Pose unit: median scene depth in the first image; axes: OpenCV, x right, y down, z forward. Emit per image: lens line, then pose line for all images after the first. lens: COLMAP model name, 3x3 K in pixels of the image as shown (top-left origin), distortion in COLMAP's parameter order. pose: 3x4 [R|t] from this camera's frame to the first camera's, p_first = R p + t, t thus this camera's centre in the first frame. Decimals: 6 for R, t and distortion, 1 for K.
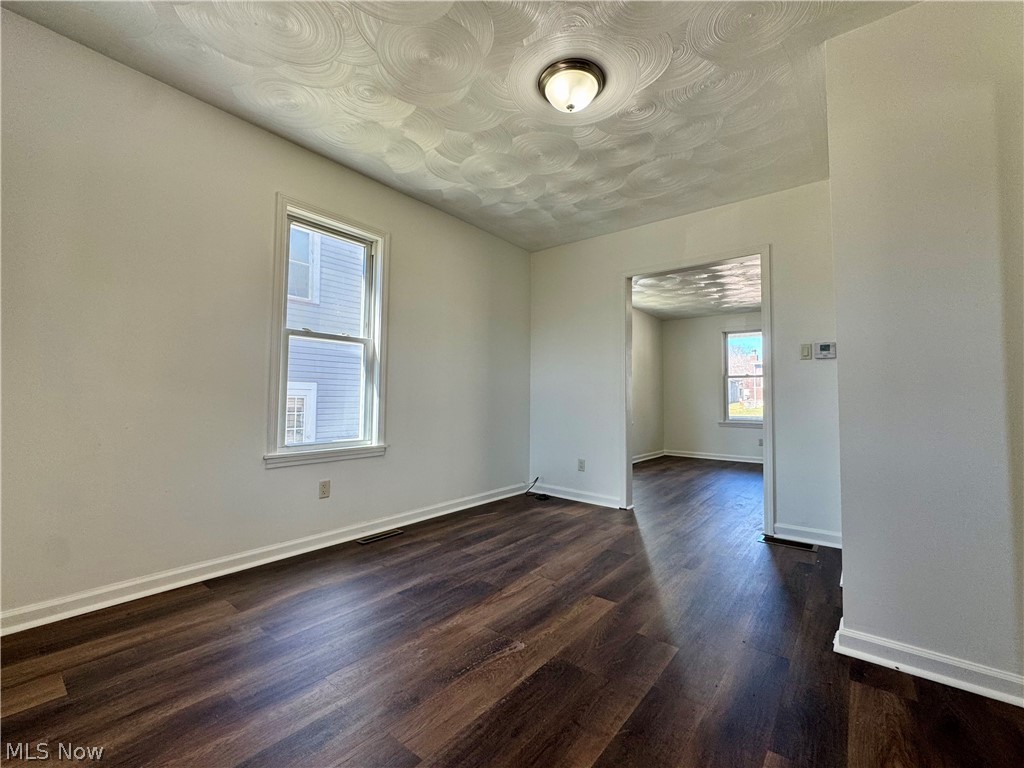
lens RADIAL K [[412.8, 0, 511.0], [0, 412.8, 390.0], [0, 0, 1]] dist [-0.003601, -0.000586]
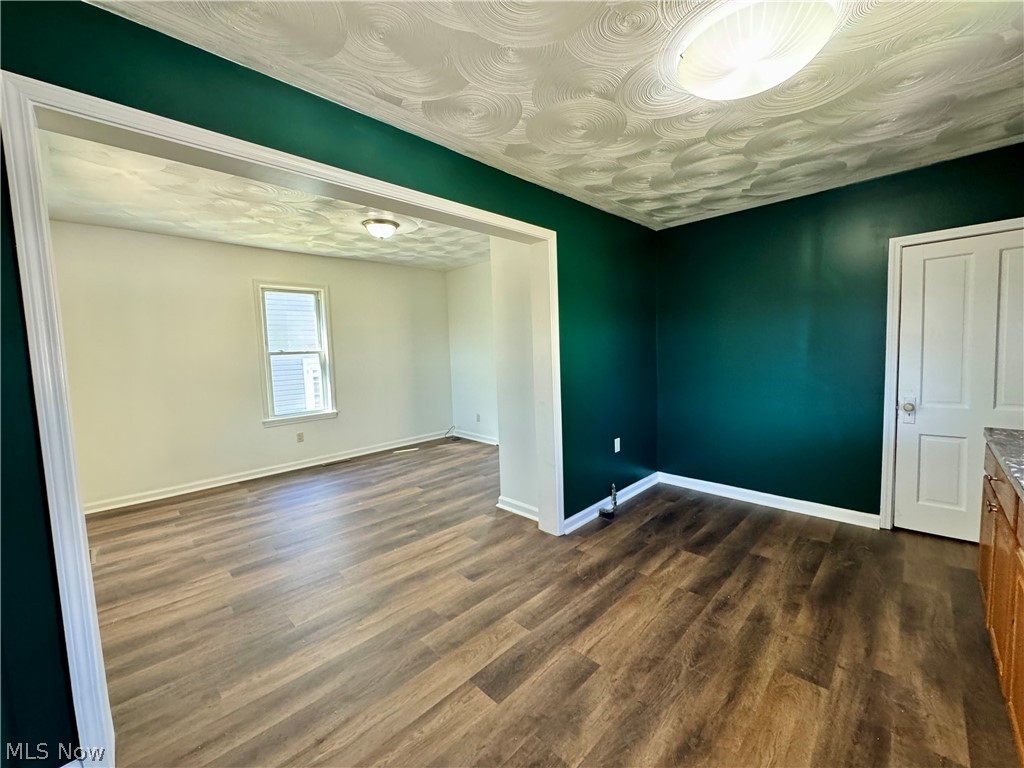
lens RADIAL K [[412.8, 0, 516.0], [0, 412.8, 376.7], [0, 0, 1]] dist [-0.003601, -0.000586]
pose [[0.992509, -0.037181, -0.116378, 0.827293], [0.048883, 0.993850, 0.099366, -0.184619], [0.111967, -0.104310, 0.988222, -0.771414]]
